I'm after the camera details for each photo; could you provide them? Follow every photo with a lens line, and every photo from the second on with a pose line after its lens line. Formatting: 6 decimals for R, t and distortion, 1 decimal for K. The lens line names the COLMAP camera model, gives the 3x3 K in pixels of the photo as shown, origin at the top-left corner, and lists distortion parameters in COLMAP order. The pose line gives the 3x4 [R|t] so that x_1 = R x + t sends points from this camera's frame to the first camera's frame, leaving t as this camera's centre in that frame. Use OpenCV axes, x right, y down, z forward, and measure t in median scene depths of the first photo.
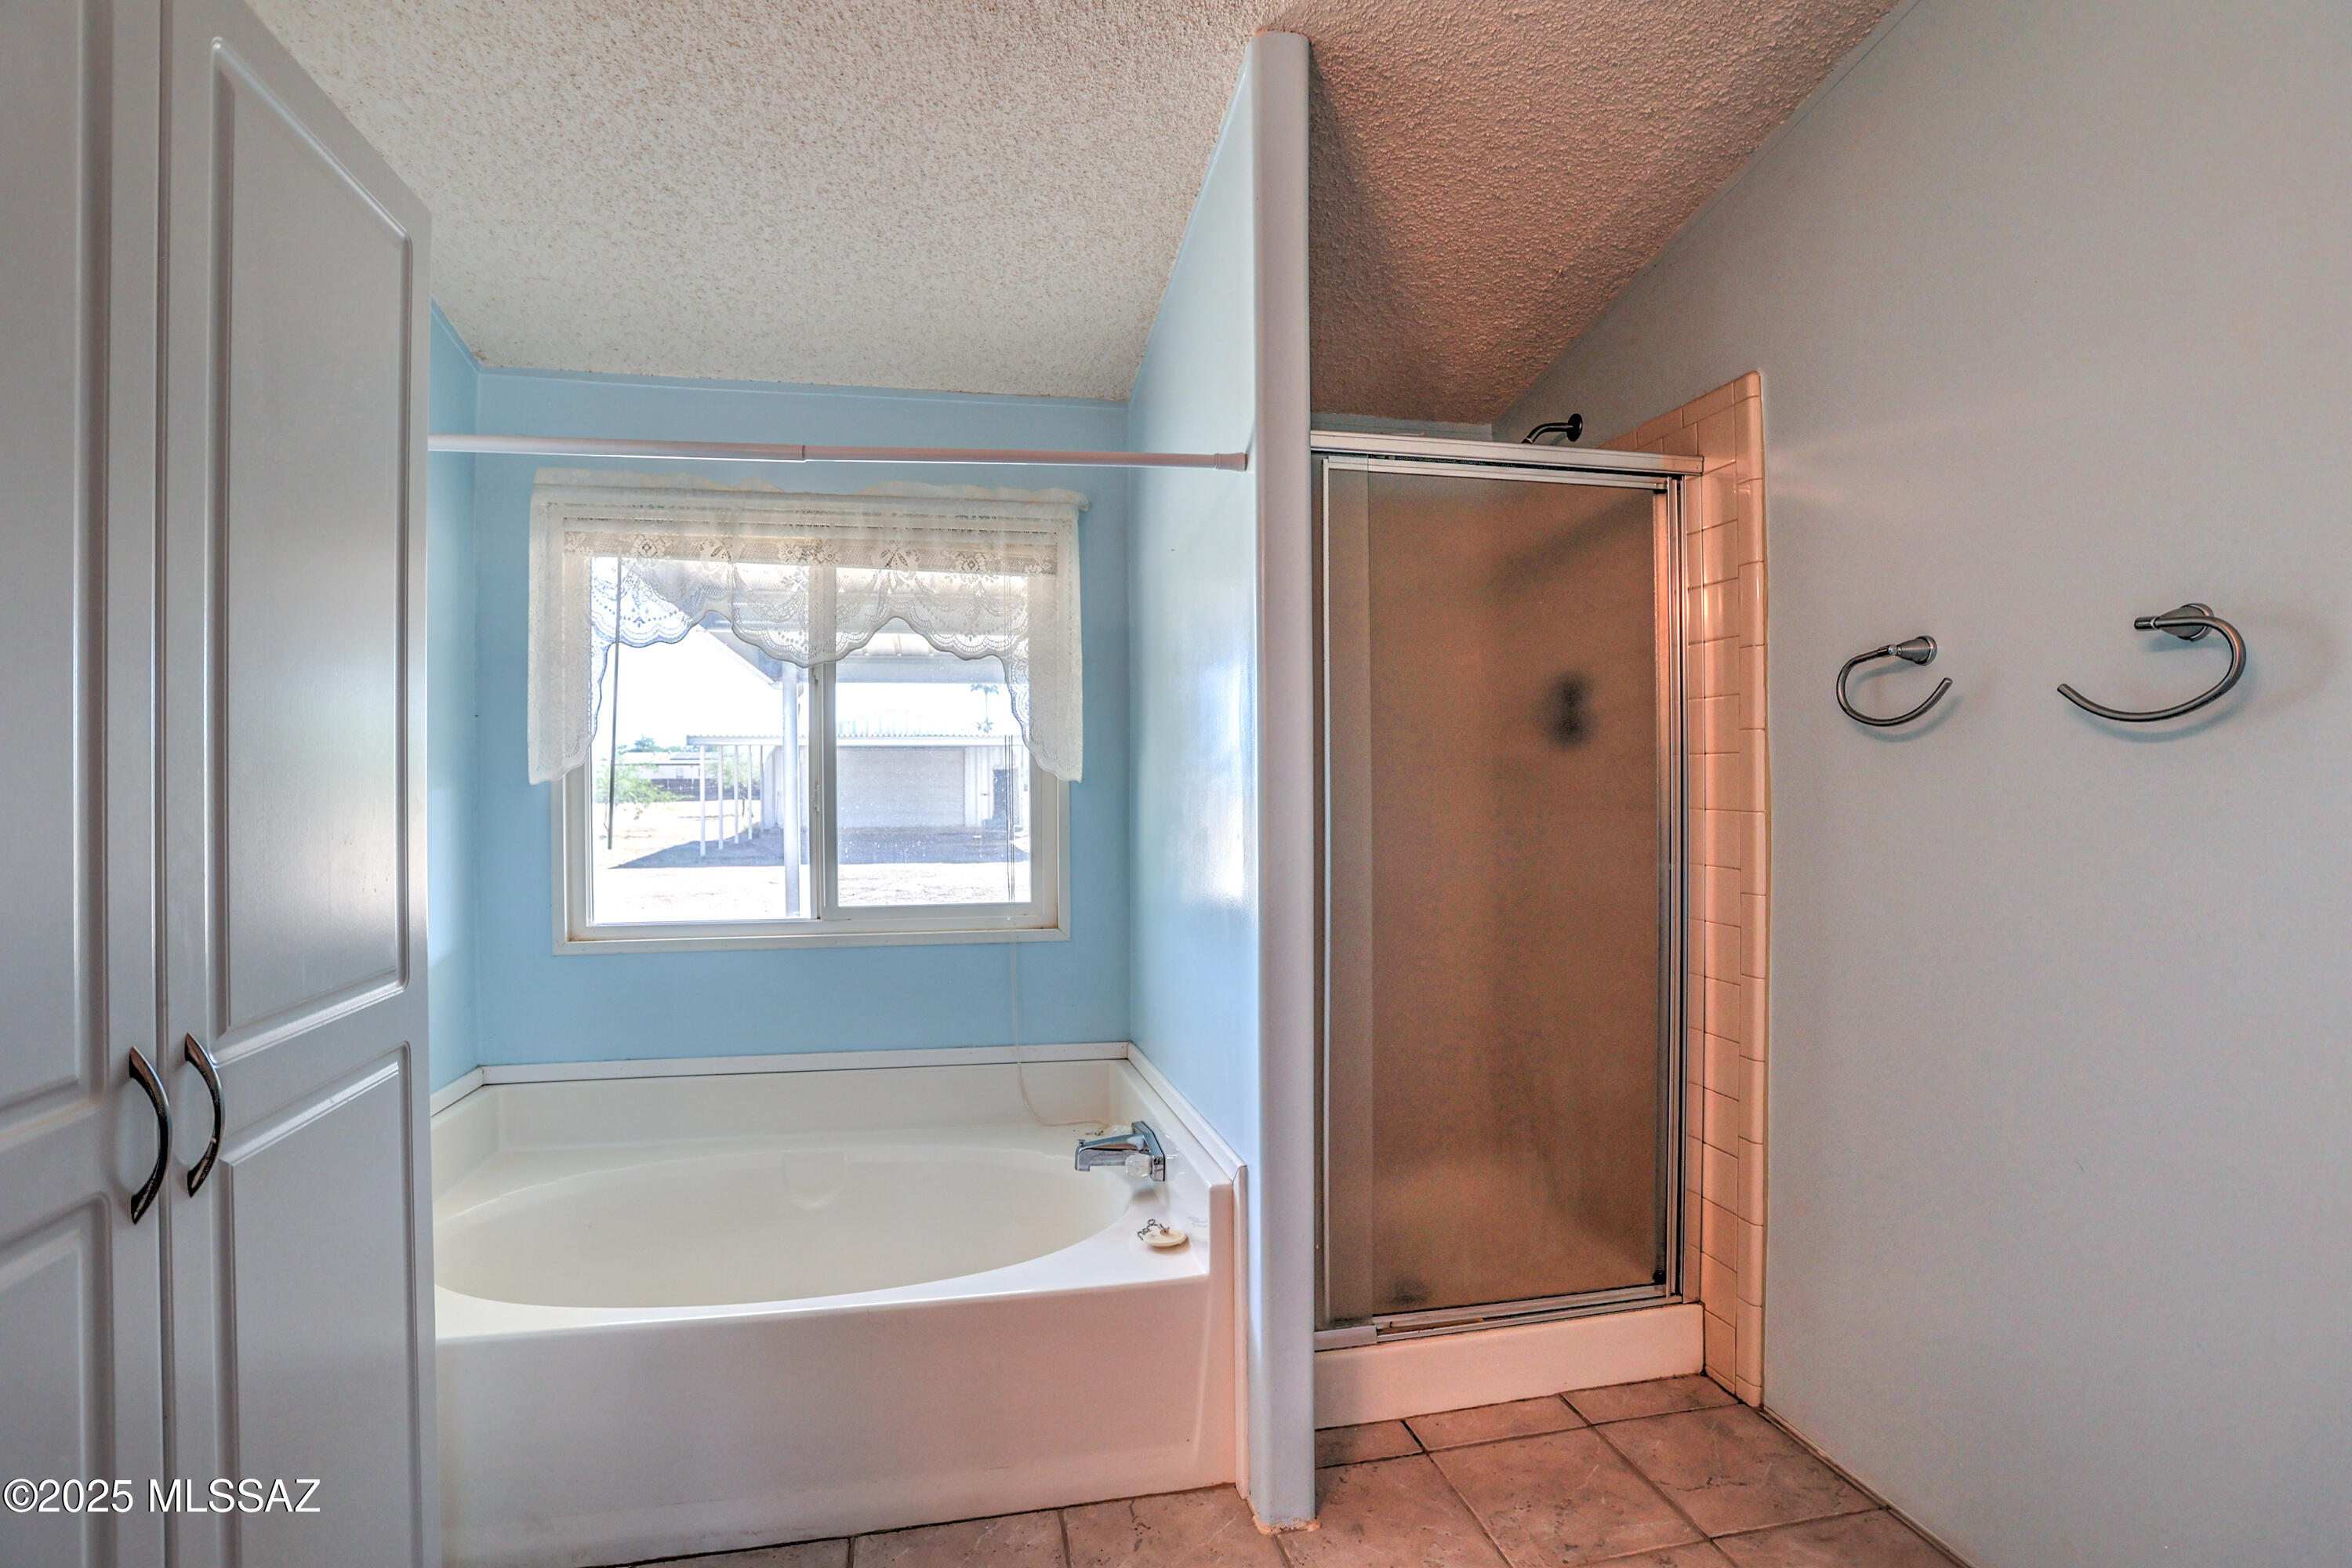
lens RADIAL K [[1160.2, 0, 1176.1], [0, 1160.2, 770.4], [0, 0, 1]] dist [-0.069091, 0.037588]
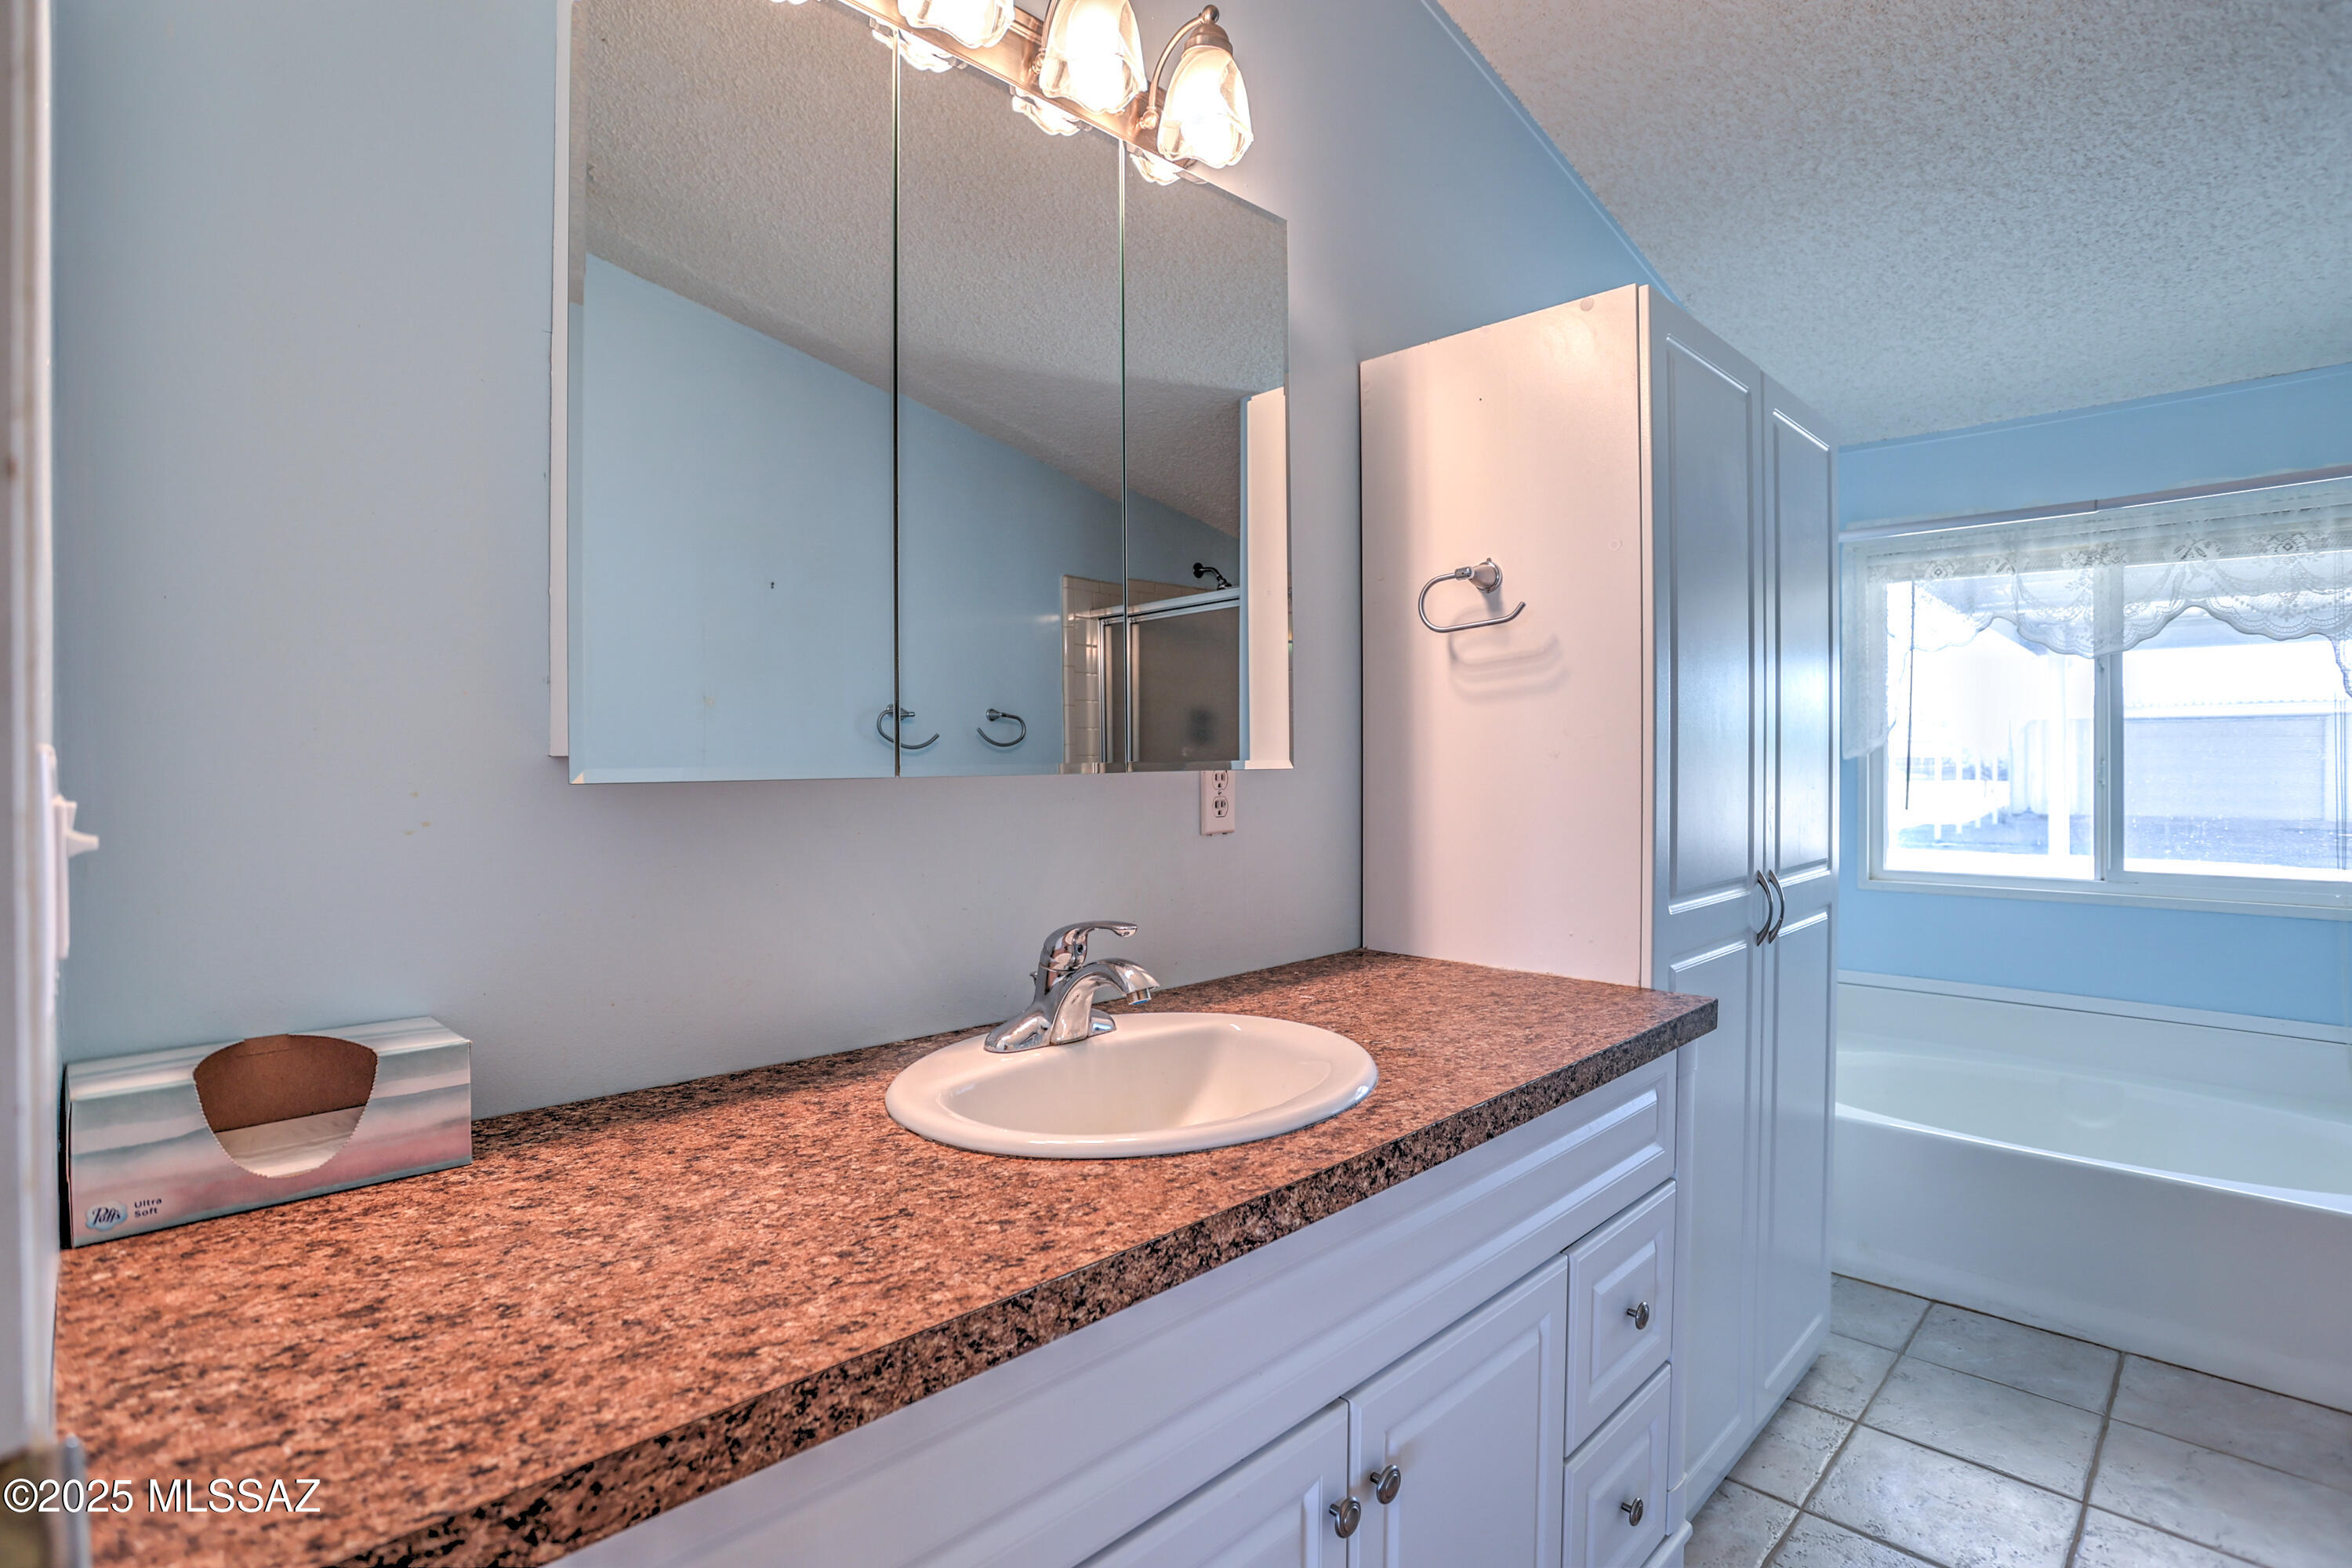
lens RADIAL K [[1146.9, 0, 1179.3], [0, 1146.9, 769.8], [0, 0, 1]] dist [-0.045652, 0.019502]
pose [[0.552357, 0.006981, -0.833578, 0.109452], [0.009207, 0.999853, 0.014474, -0.002428], [0.833557, -0.015669, 0.552211, -0.379323]]
